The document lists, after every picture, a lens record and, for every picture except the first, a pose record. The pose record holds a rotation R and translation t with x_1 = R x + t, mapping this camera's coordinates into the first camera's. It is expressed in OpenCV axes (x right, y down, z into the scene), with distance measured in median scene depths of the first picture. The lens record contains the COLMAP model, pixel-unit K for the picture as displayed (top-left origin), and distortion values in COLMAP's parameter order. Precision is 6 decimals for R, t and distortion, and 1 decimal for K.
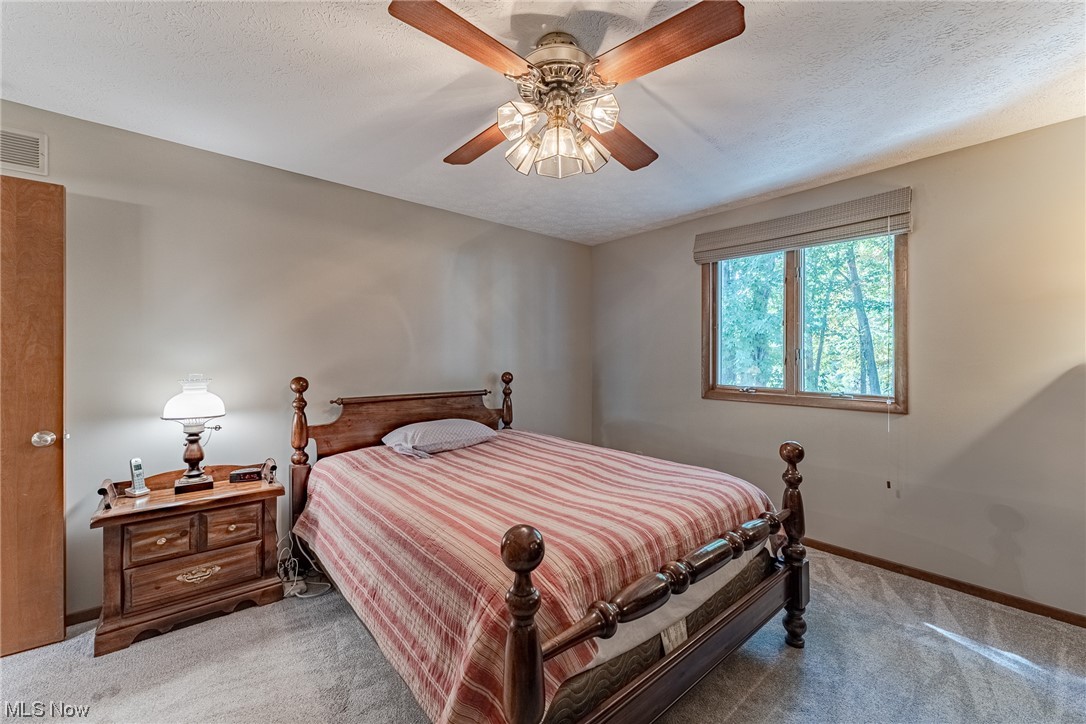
lens RADIAL K [[437.9, 0, 541.4], [0, 437.9, 358.7], [0, 0, 1]] dist [0.002326, 0.000245]
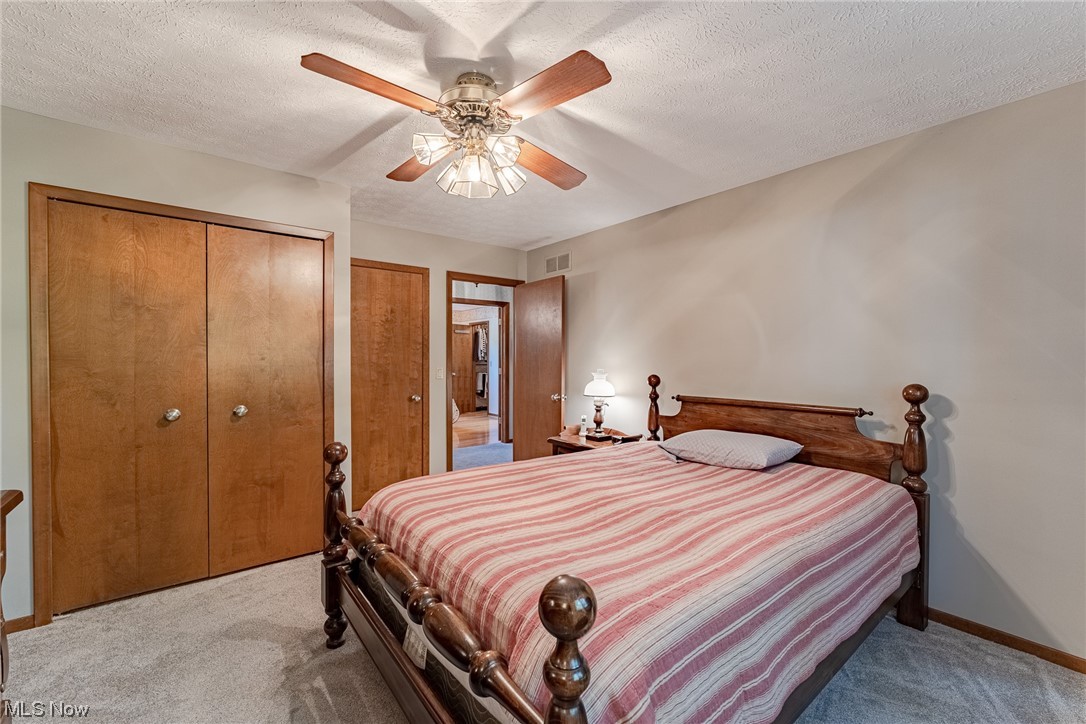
lens RADIAL K [[437.9, 0, 541.0], [0, 437.9, 363.5], [0, 0, 1]] dist [0.002326, 0.000245]
pose [[-0.033146, 0.002851, -0.999446, 0.694912], [-0.011800, 0.999925, 0.003244, 0.010130], [0.999381, 0.011901, -0.033110, 0.708553]]
